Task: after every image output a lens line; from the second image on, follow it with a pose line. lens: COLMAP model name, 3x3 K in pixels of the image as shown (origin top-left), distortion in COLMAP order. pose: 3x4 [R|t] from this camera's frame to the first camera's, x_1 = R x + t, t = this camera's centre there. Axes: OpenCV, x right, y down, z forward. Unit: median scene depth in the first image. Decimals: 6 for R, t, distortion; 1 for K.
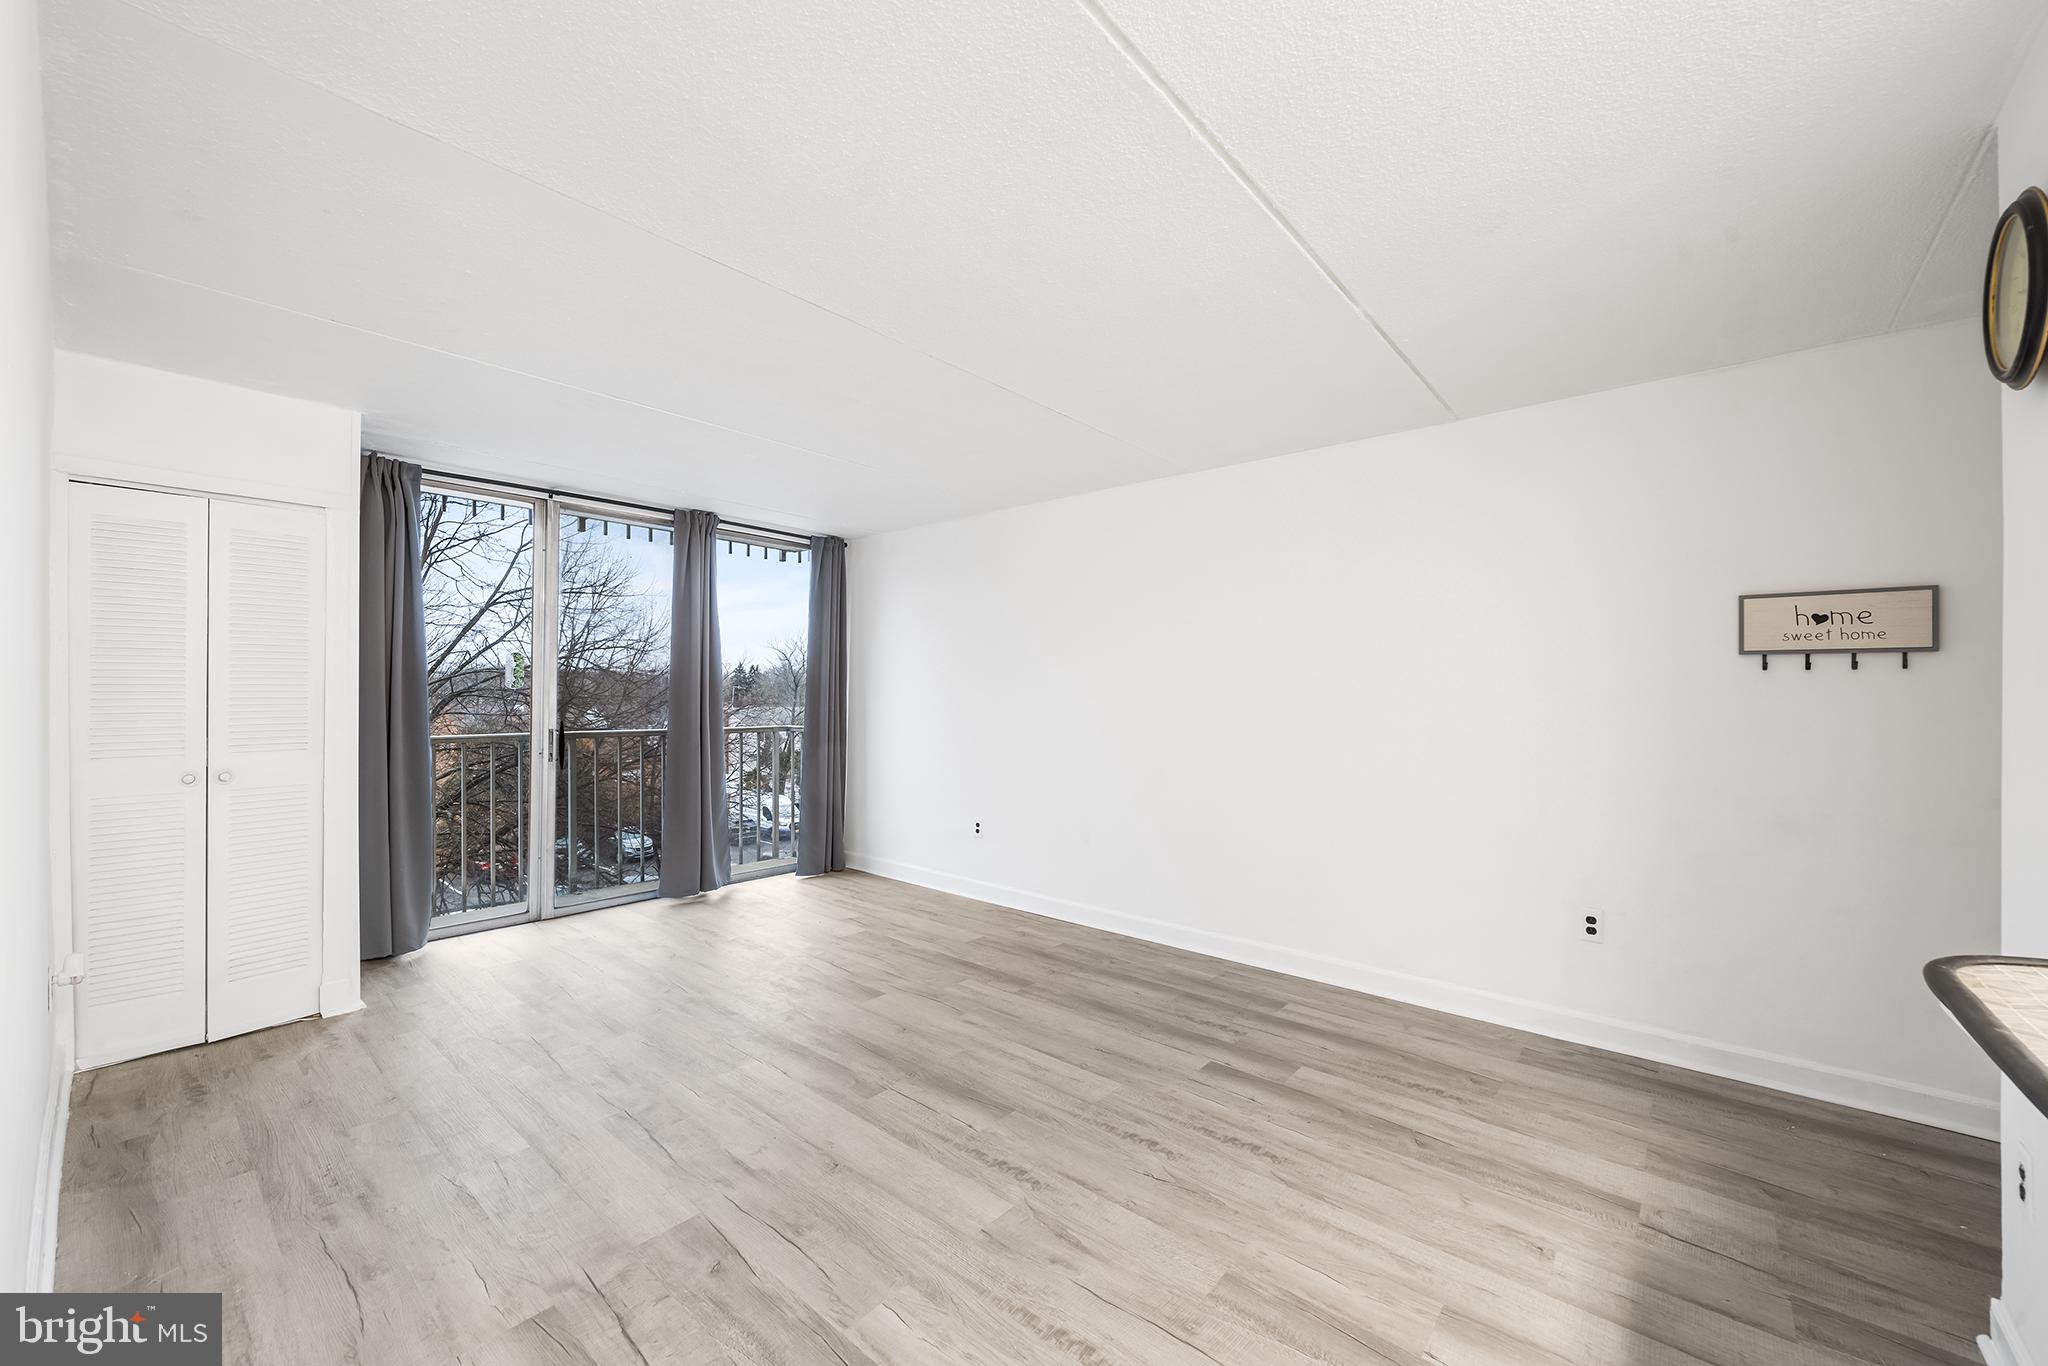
lens RADIAL K [[795.0, 0, 1024.0], [0, 795.0, 683.0], [0, 0, 1]] dist [-0.000776, 0.000041]
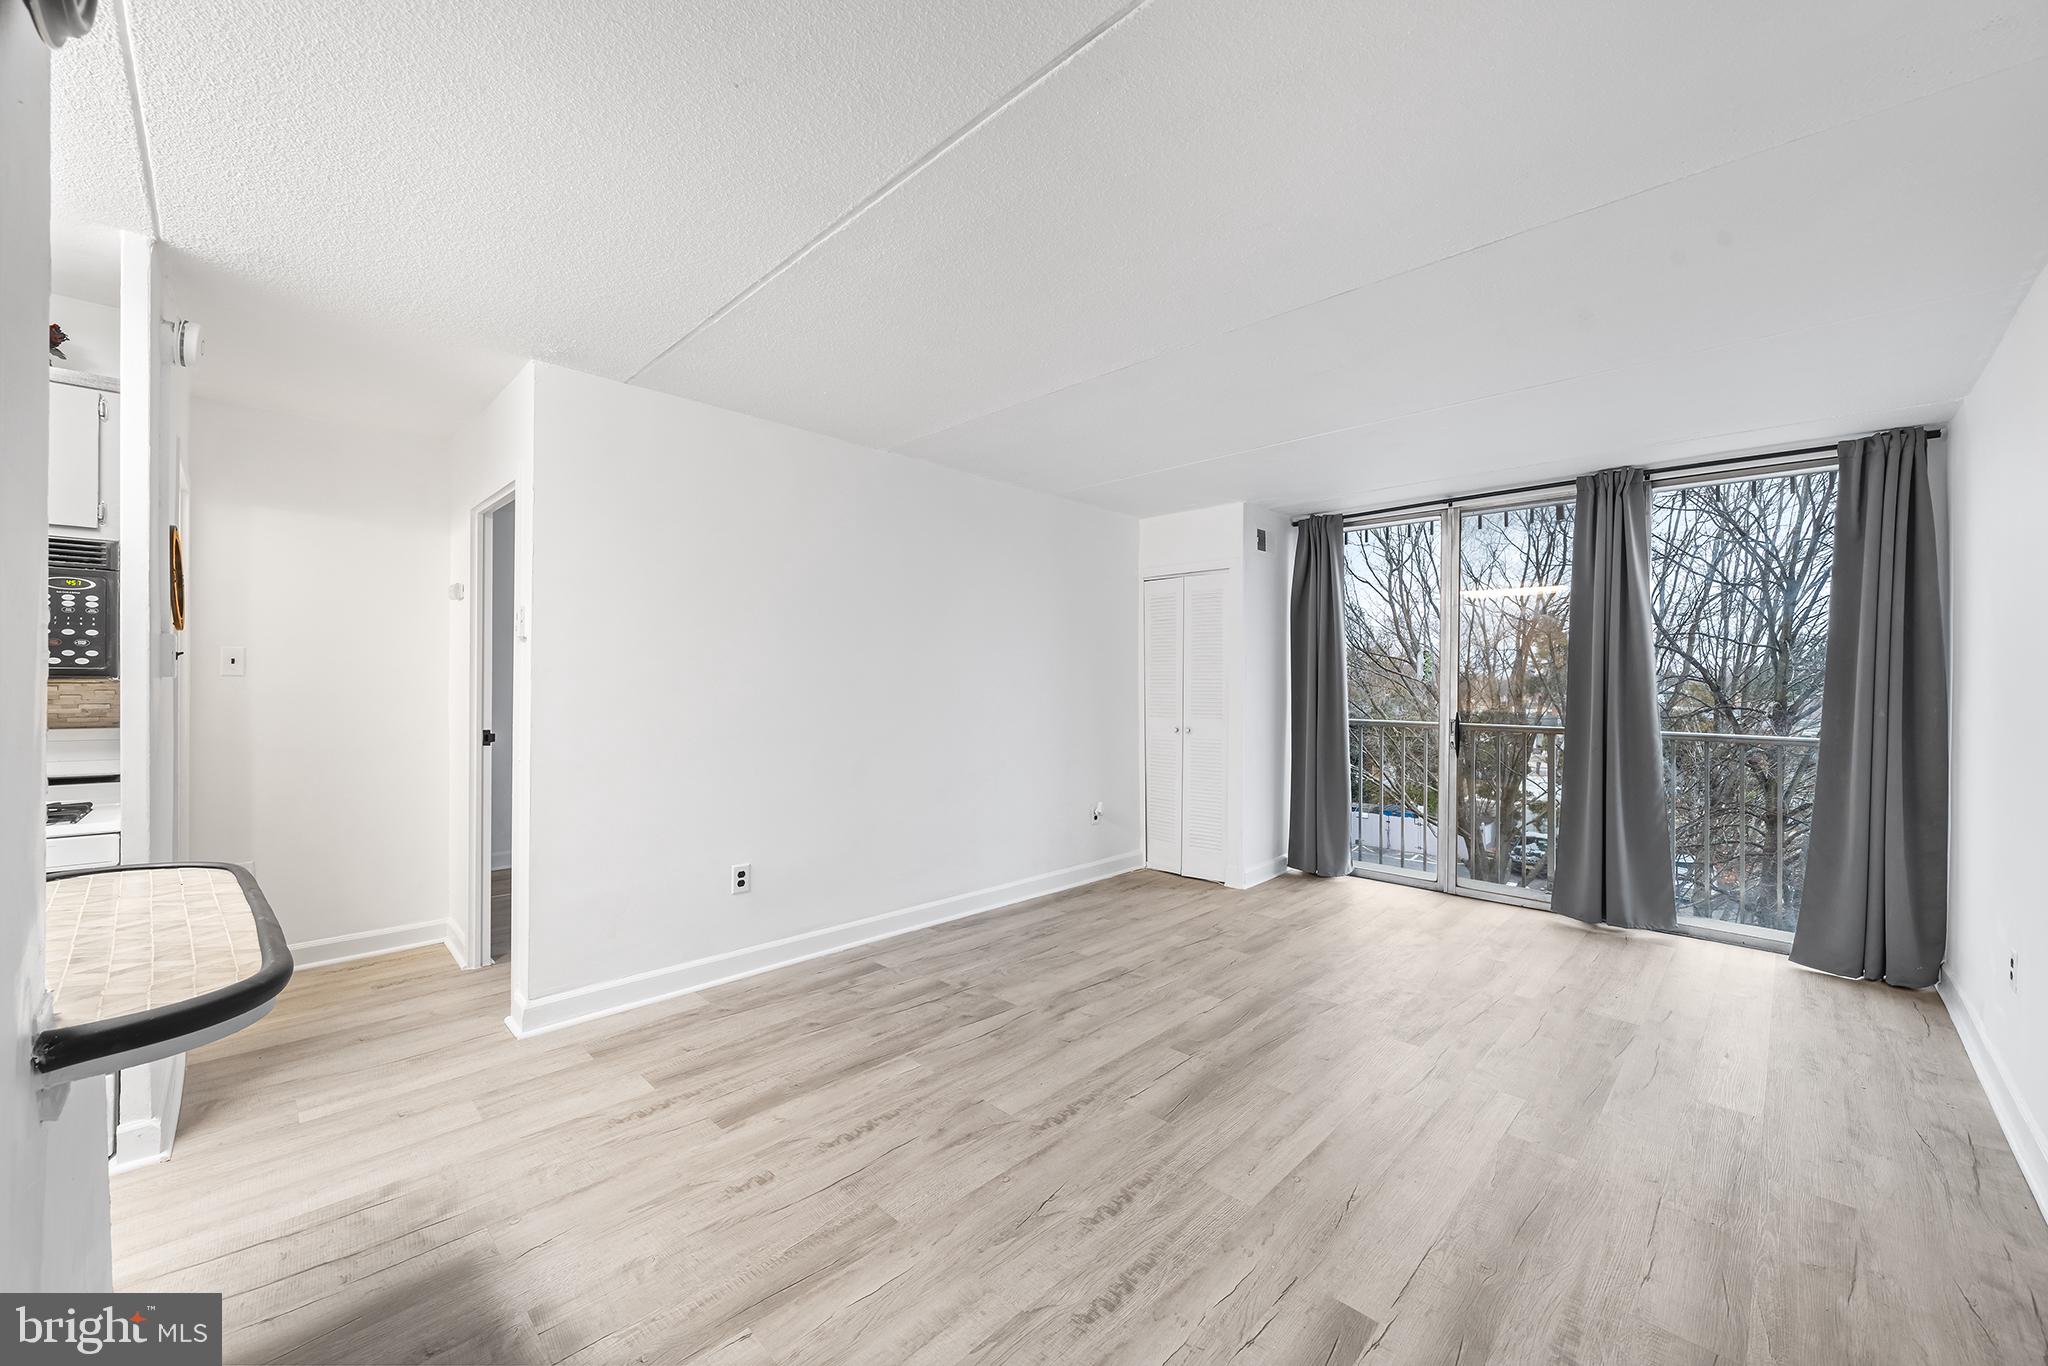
lens RADIAL K [[783.7, 0, 1022.8], [0, 783.7, 683.1], [0, 0, 1]] dist [-0.001761, 0.000179]
pose [[-0.071778, -0.004282, -0.997411, 0.811080], [0.002629, 0.999987, -0.004482, 0.018751], [0.997417, -0.002944, -0.071765, 0.784157]]
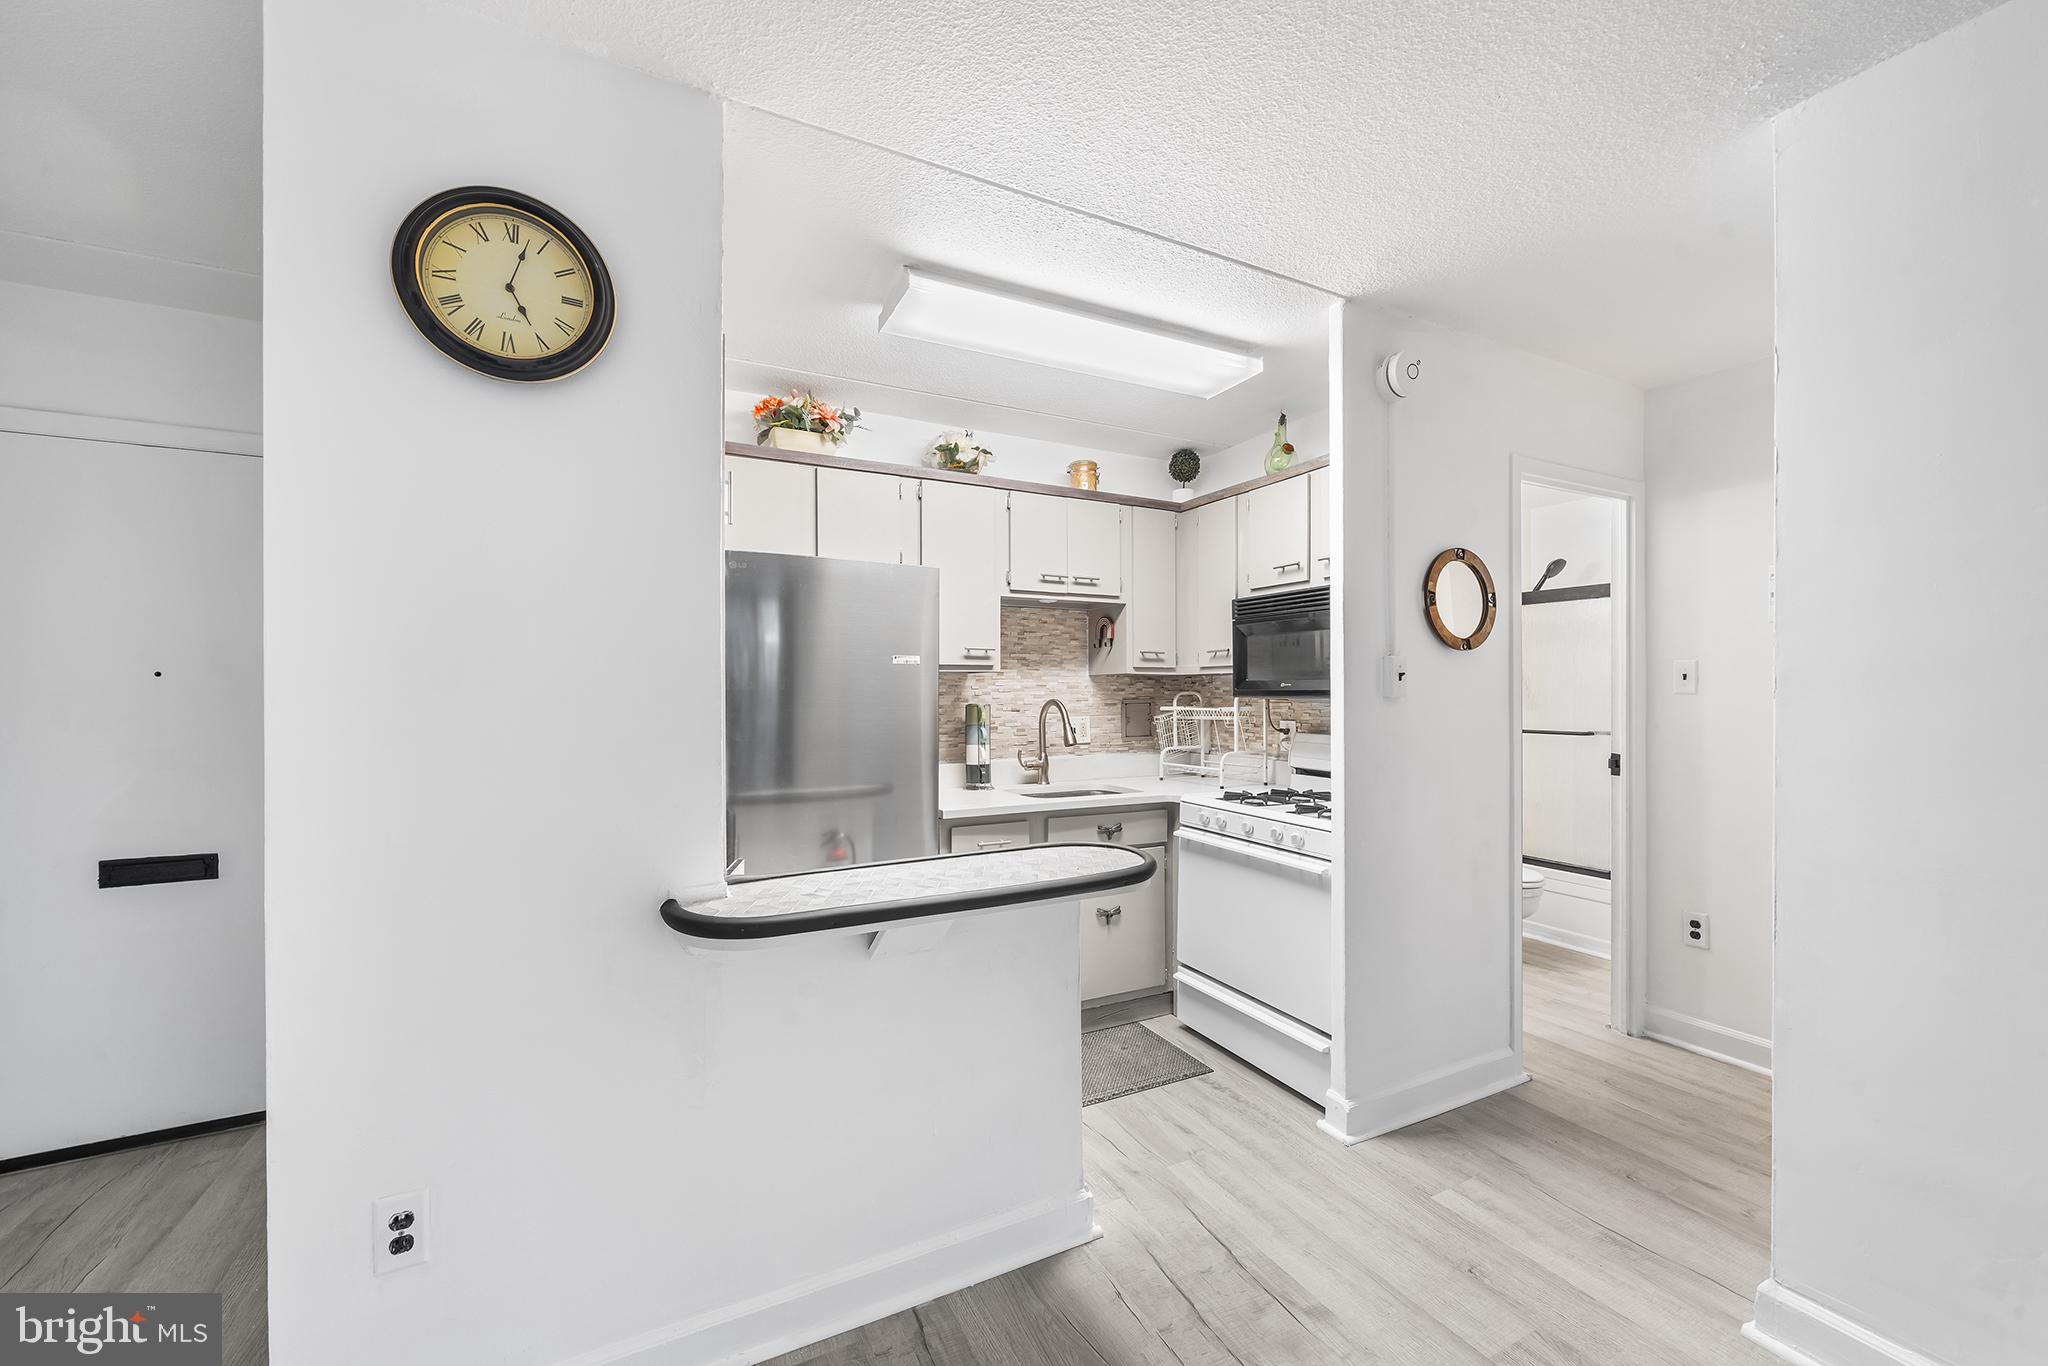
lens RADIAL K [[795.2, 0, 1020.2], [0, 795.2, 694.6], [0, 0, 1]] dist [-0.001595, -0.000140]
pose [[-0.924452, -0.002517, 0.381289, 0.137199], [-0.005139, 0.999970, -0.005858, 0.011060], [-0.381263, -0.007375, -0.924437, 0.802594]]
